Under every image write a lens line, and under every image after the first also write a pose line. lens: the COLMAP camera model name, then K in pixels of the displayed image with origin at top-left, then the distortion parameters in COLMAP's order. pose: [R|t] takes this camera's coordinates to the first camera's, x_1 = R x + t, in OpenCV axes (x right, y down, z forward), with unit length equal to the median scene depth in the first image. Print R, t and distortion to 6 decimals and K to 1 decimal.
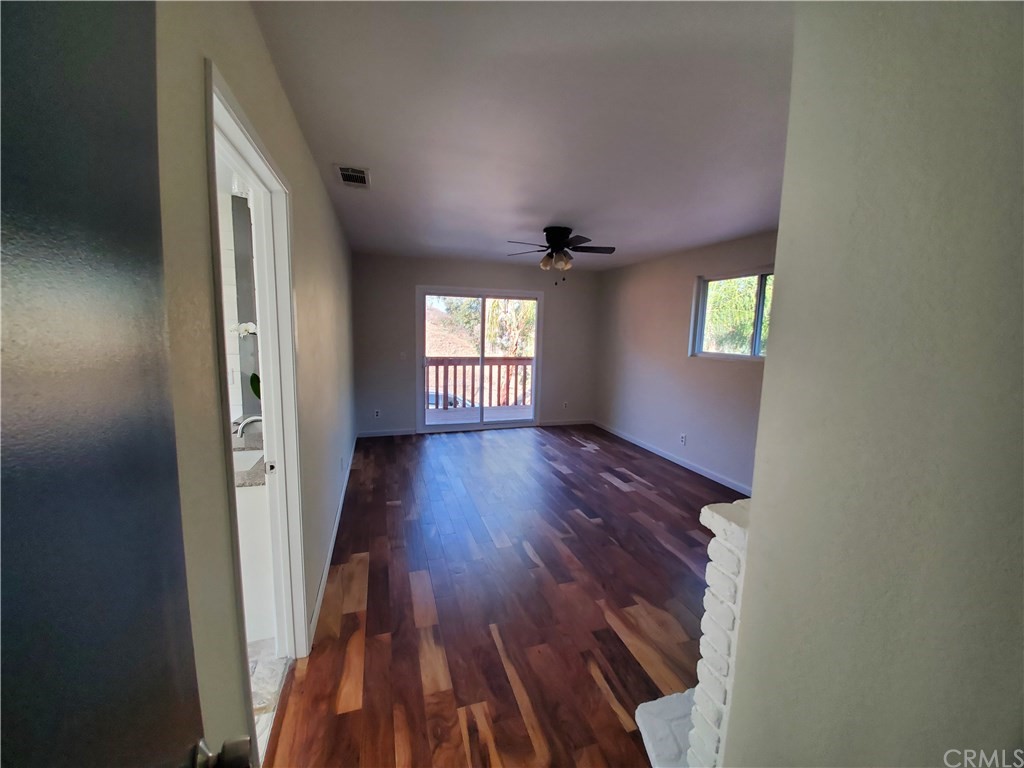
lens RADIAL K [[403.5, 0, 516.9], [0, 403.5, 378.2], [0, 0, 1]] dist [0.000938, -0.011266]
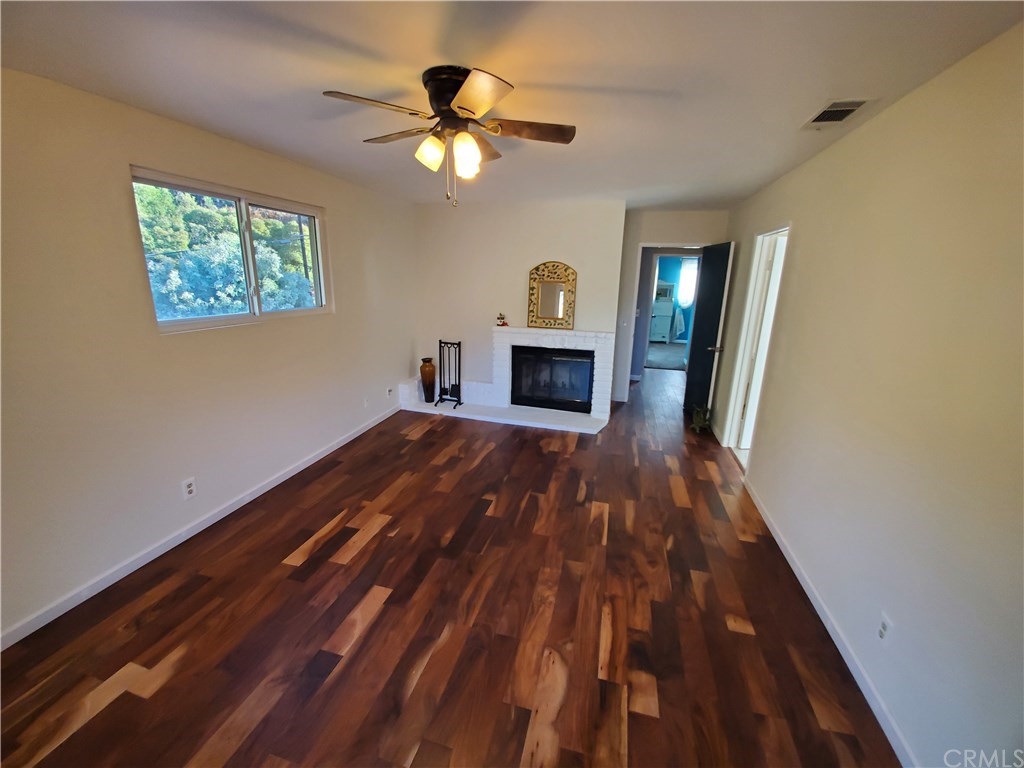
lens RADIAL K [[403.5, 0, 516.9], [0, 403.5, 378.2], [0, 0, 1]] dist [0.000938, -0.011266]
pose [[-0.838275, -0.176250, 0.515976, -0.284435], [0.021792, 0.934729, 0.354694, -0.232381], [-0.544813, 0.308575, -0.779718, 1.562958]]
